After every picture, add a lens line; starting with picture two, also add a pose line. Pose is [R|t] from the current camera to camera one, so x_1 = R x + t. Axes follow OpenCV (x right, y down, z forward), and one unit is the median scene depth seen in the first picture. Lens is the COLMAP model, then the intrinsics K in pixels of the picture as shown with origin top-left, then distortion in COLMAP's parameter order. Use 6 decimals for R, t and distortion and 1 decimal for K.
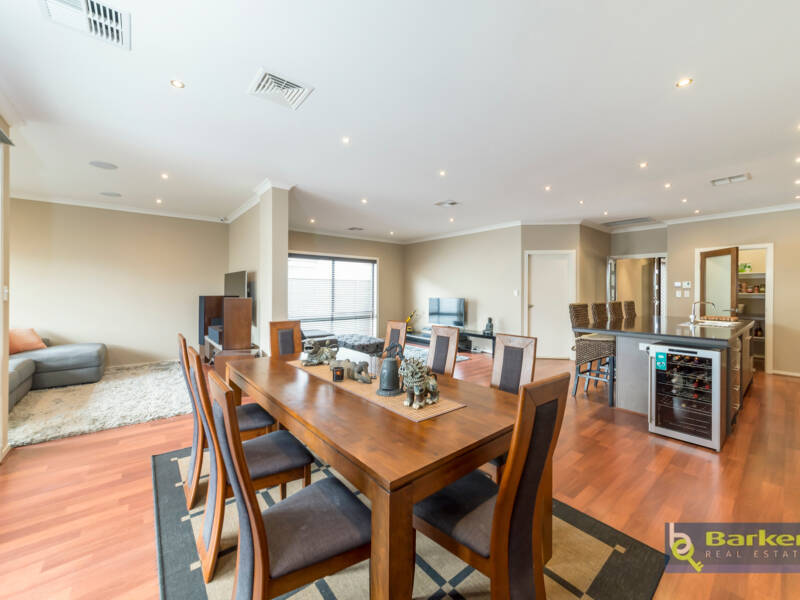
lens RADIAL K [[320.9, 0, 401.9], [0, 320.9, 295.1], [0, 0, 1]] dist [-0.000617, -0.000088]
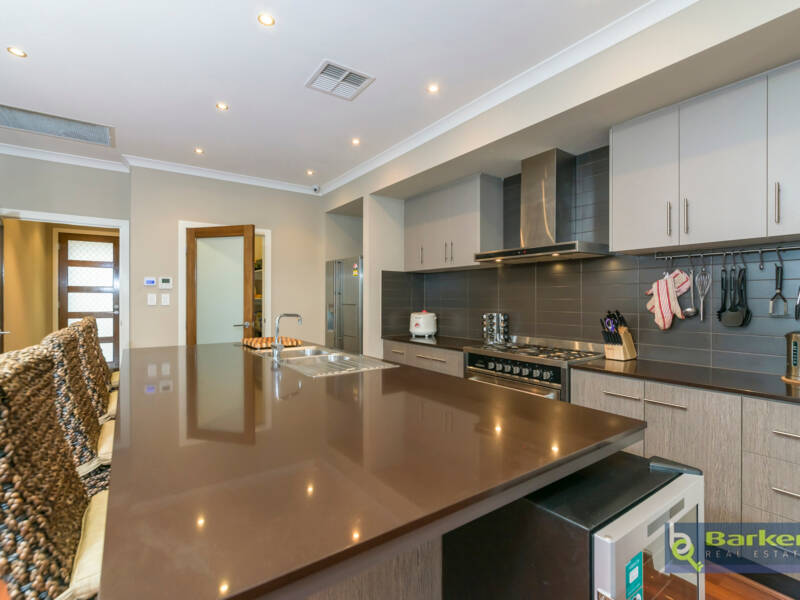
lens RADIAL K [[385.6, 0, 400.1], [0, 385.6, 300.5], [0, 0, 1]] dist [0.000012, 0.000021]
pose [[0.076885, -0.008408, 0.997005, 0.220790], [0.008475, 0.999934, 0.007780, -0.002737], [-0.997004, 0.007852, 0.076951, 0.478159]]
